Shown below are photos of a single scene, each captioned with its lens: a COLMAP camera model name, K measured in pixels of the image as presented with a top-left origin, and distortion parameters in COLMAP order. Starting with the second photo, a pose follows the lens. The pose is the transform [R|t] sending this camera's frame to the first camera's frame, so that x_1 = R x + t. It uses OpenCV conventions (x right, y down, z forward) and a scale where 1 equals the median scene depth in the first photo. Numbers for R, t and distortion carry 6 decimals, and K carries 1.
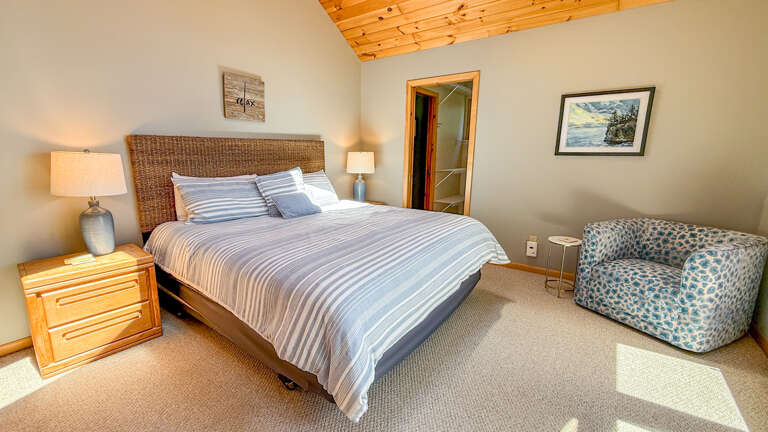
lens RADIAL K [[309.6, 0, 379.9], [0, 309.6, 215.7], [0, 0, 1]] dist [0.007118, 0.000341]
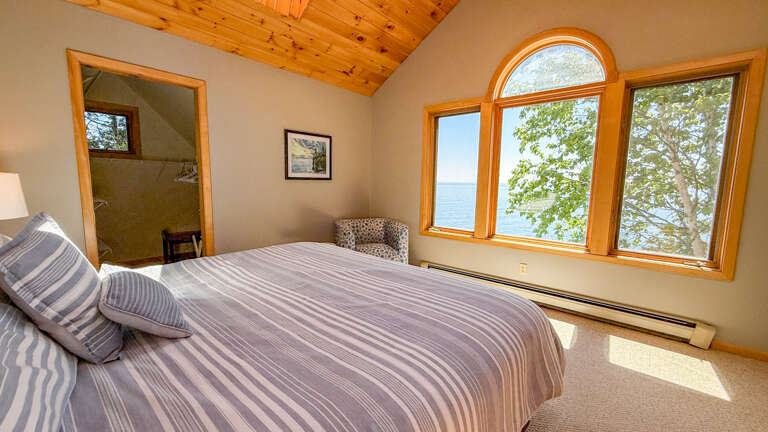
lens RADIAL K [[309.6, 0, 379.9], [0, 309.6, 215.7], [0, 0, 1]] dist [0.007118, 0.000341]
pose [[0.106728, -0.122503, 0.986713, -0.594908], [0.184397, 0.977604, 0.101427, -0.124468], [-0.977040, 0.171122, 0.126927, 0.573402]]
